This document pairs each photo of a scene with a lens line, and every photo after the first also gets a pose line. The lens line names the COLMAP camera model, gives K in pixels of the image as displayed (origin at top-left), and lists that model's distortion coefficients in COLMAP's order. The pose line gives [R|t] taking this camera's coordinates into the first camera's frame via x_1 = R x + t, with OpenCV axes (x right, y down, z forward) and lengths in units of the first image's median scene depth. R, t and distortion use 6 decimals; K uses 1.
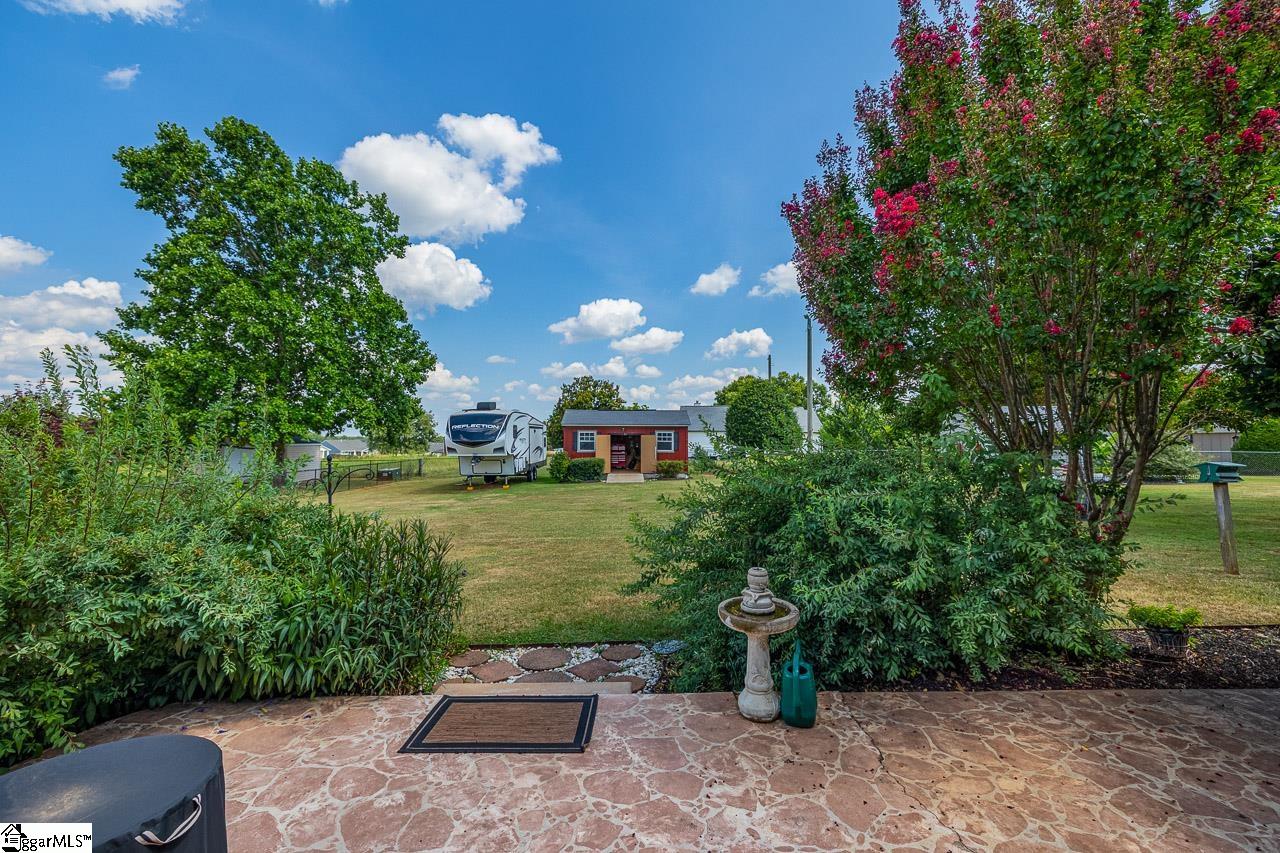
lens RADIAL K [[524.8, 0, 648.3], [0, 524.8, 409.6], [0, 0, 1]] dist [0.000609, 0.000081]
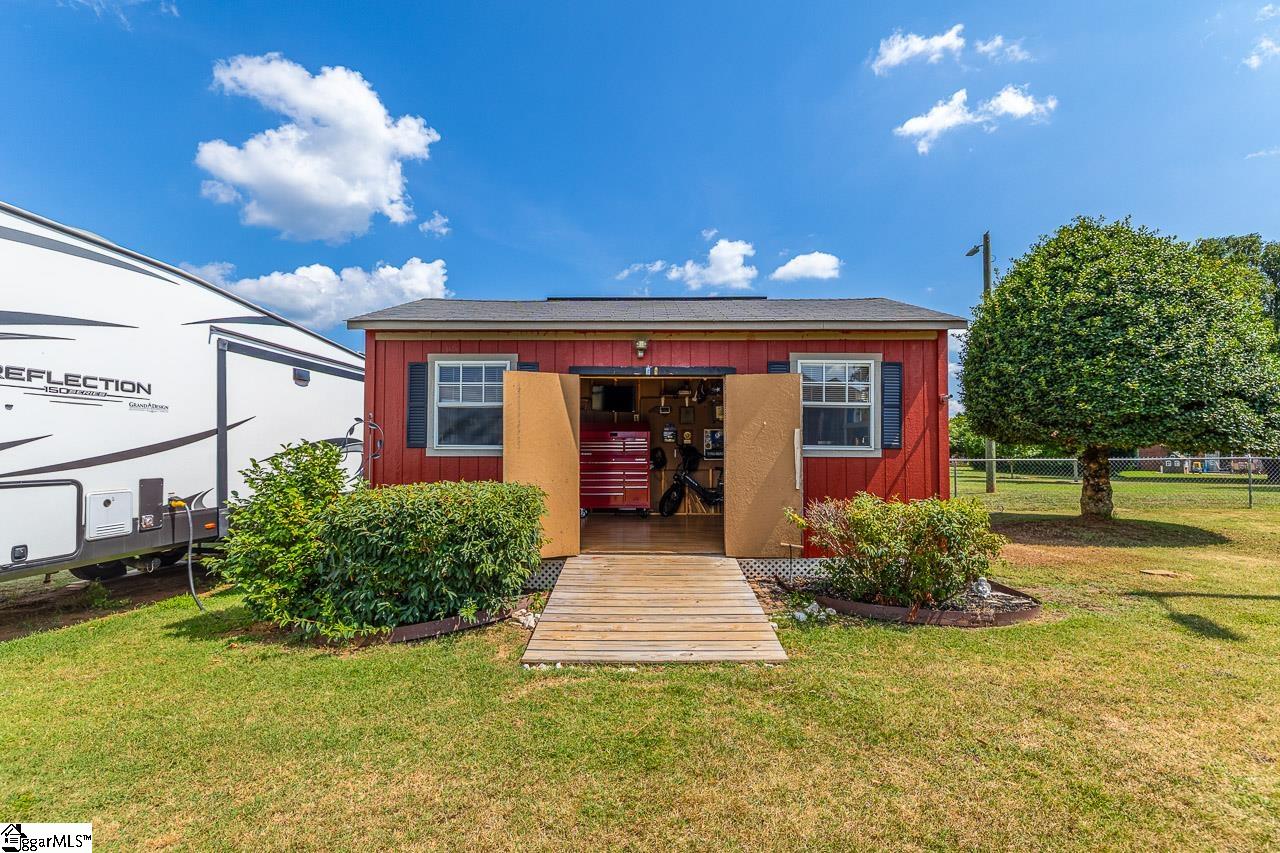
lens RADIAL K [[541.8, 0, 640.0], [0, 541.8, 426.5], [0, 0, 1]] dist [-0.000798, -0.000107]
pose [[0.999013, 0.000899, -0.044405, -0.041939], [-0.000477, 0.999955, 0.009508, 0.073616], [0.044412, -0.009477, 0.998968, 0.859439]]
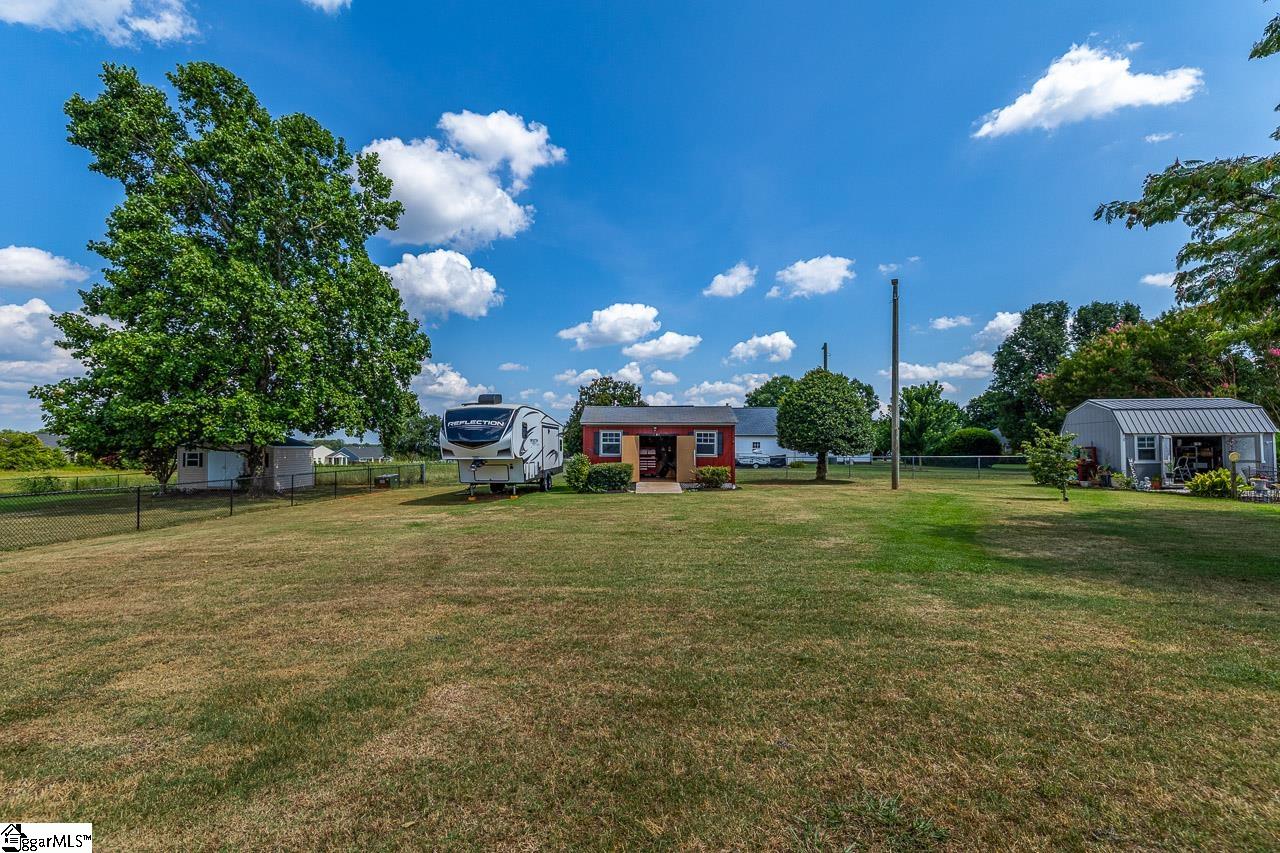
lens RADIAL K [[533.5, 0, 618.5], [0, 533.5, 432.2], [0, 0, 1]] dist [0.011391, -0.000004]
pose [[0.996518, 0.001035, -0.083375, -0.038413], [0.001239, 0.999629, 0.027220, 0.022249], [0.083372, -0.027228, 0.996146, 0.181486]]
